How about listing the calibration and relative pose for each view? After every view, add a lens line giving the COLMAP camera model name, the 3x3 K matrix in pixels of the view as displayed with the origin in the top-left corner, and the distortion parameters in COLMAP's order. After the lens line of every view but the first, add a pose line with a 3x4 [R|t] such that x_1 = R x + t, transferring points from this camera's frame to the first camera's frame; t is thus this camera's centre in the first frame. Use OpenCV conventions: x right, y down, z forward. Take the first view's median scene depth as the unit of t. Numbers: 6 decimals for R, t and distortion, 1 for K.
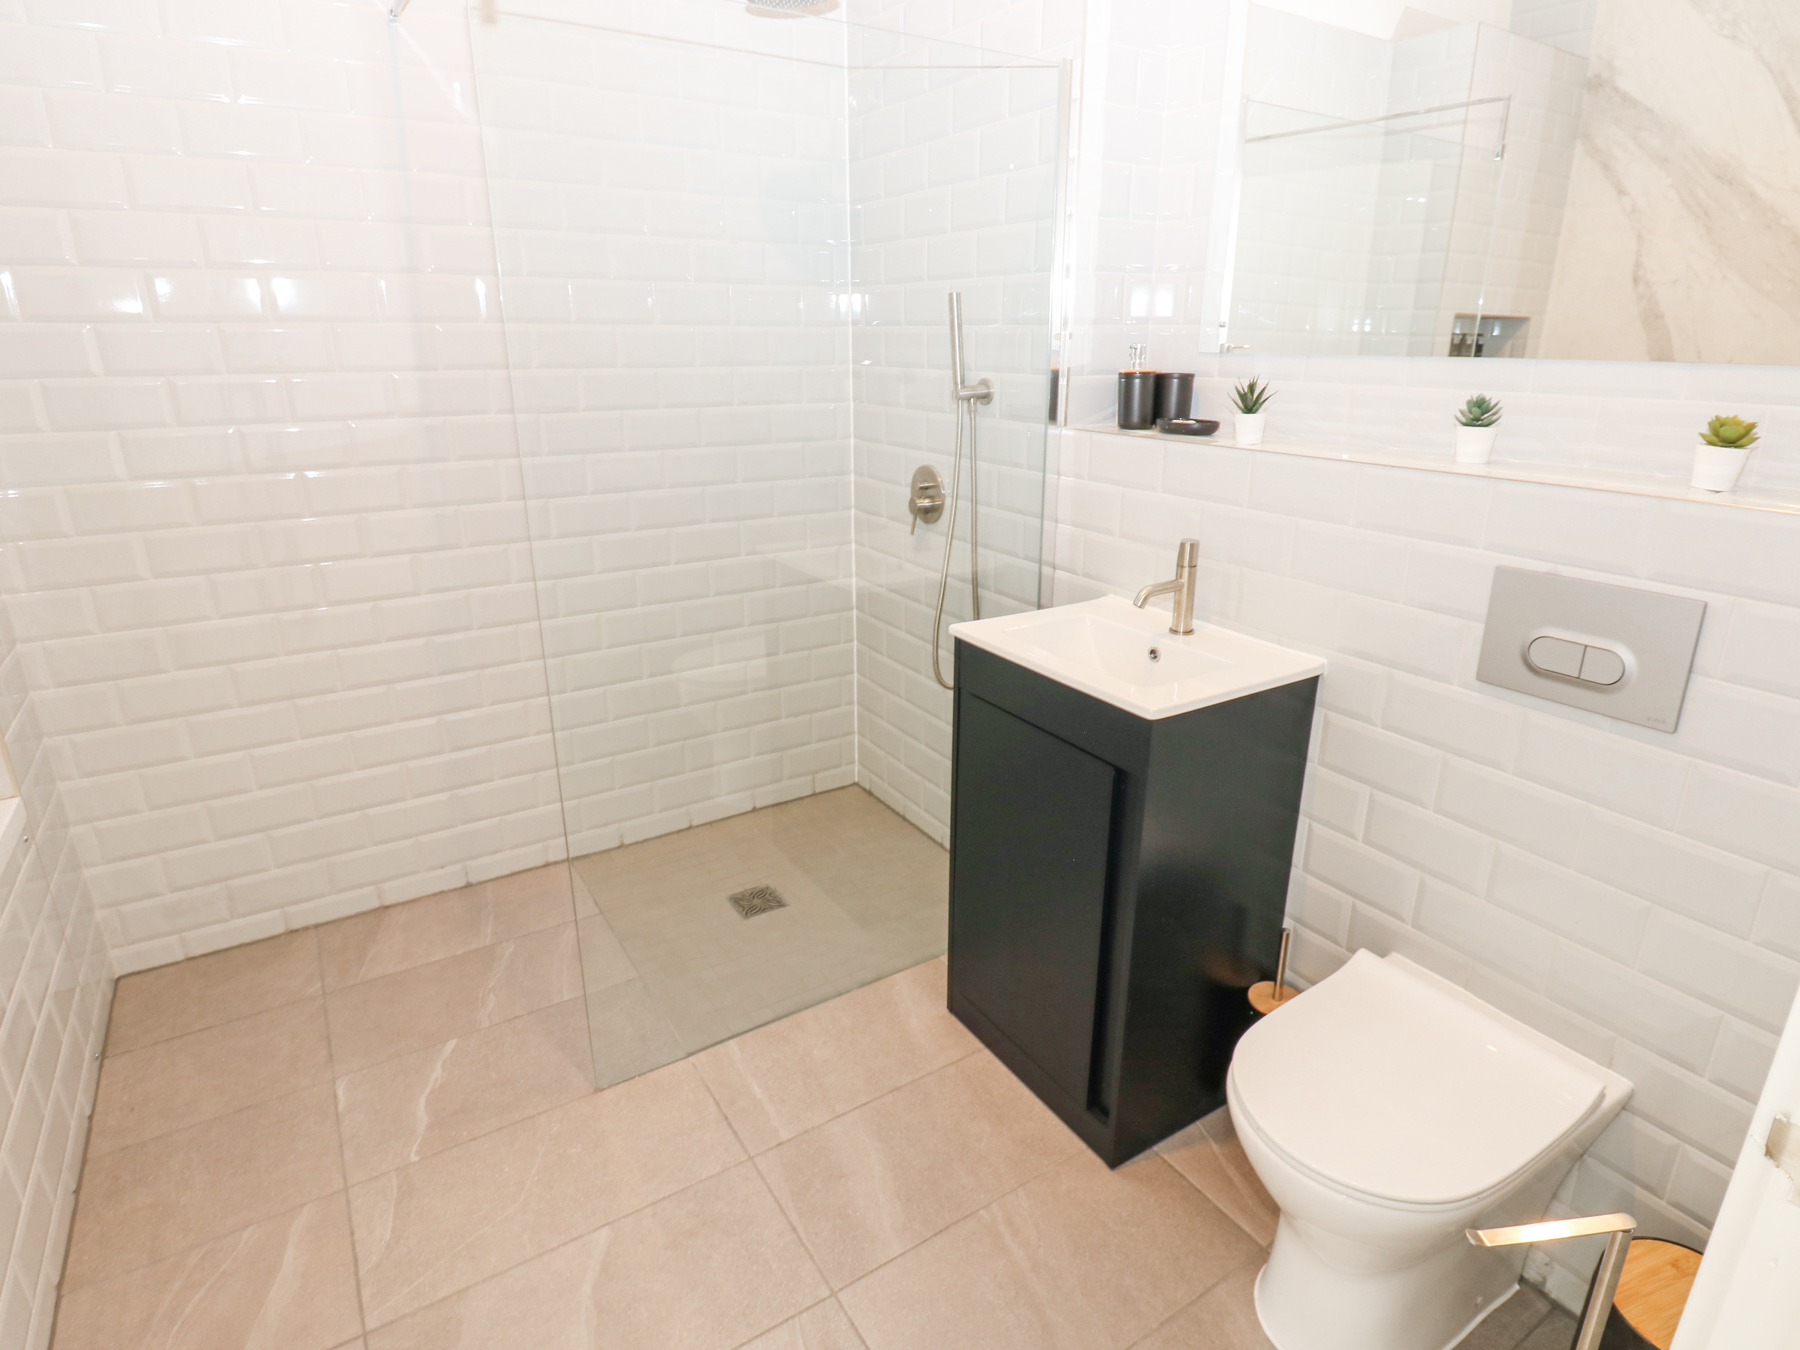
lens RADIAL K [[943.8, 0, 904.0], [0, 943.8, 675.2], [0, 0, 1]] dist [-0.014592, -0.001830]
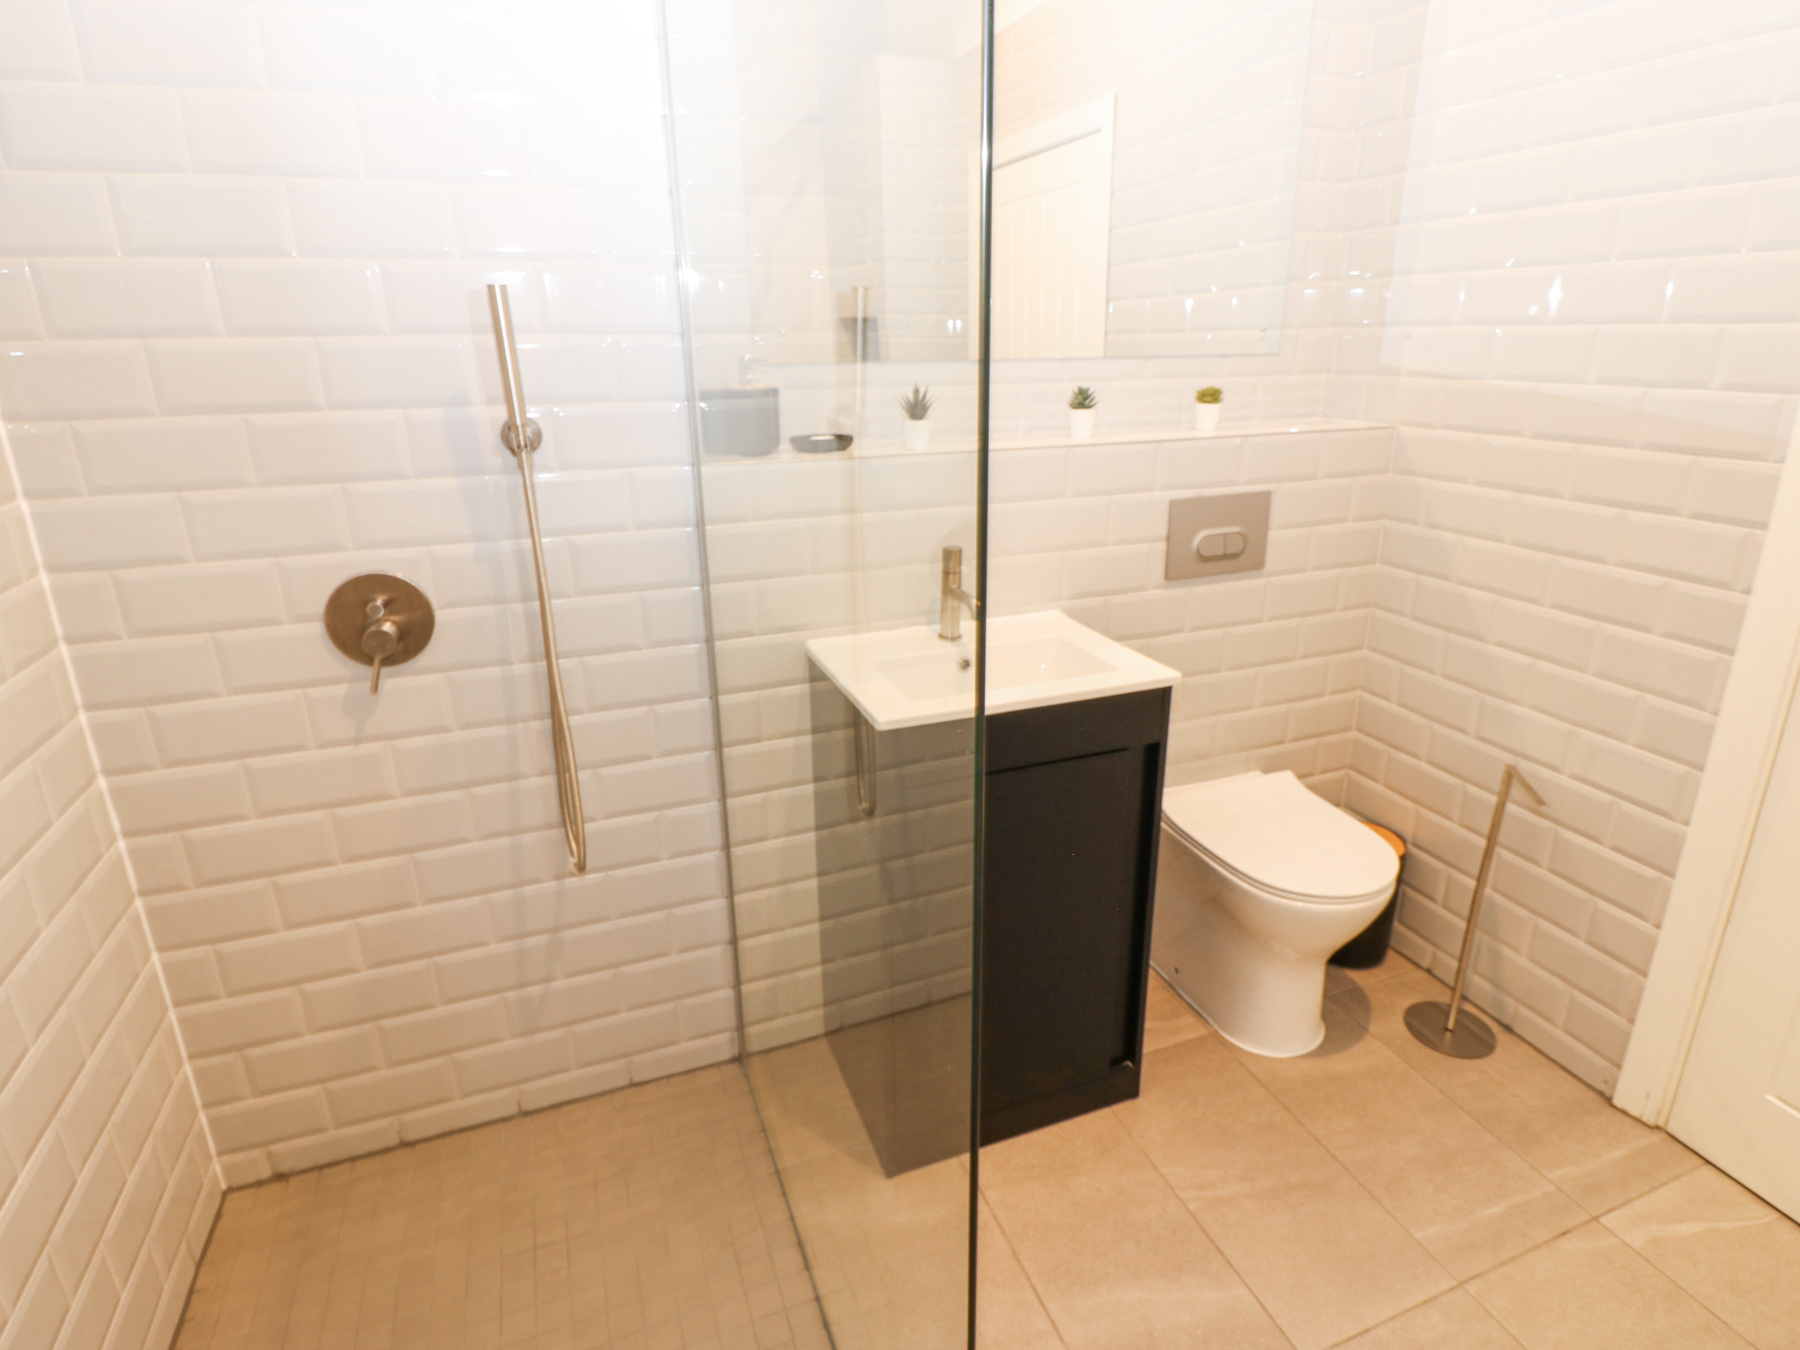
lens RADIAL K [[943.8, 0, 905.6], [0, 943.8, 674.7], [0, 0, 1]] dist [-0.014592, -0.001830]
pose [[0.211700, -0.333837, 0.918551, -0.850635], [0.339773, 0.906368, 0.251101, -0.363783], [-0.916372, 0.258941, 0.305307, 0.969987]]
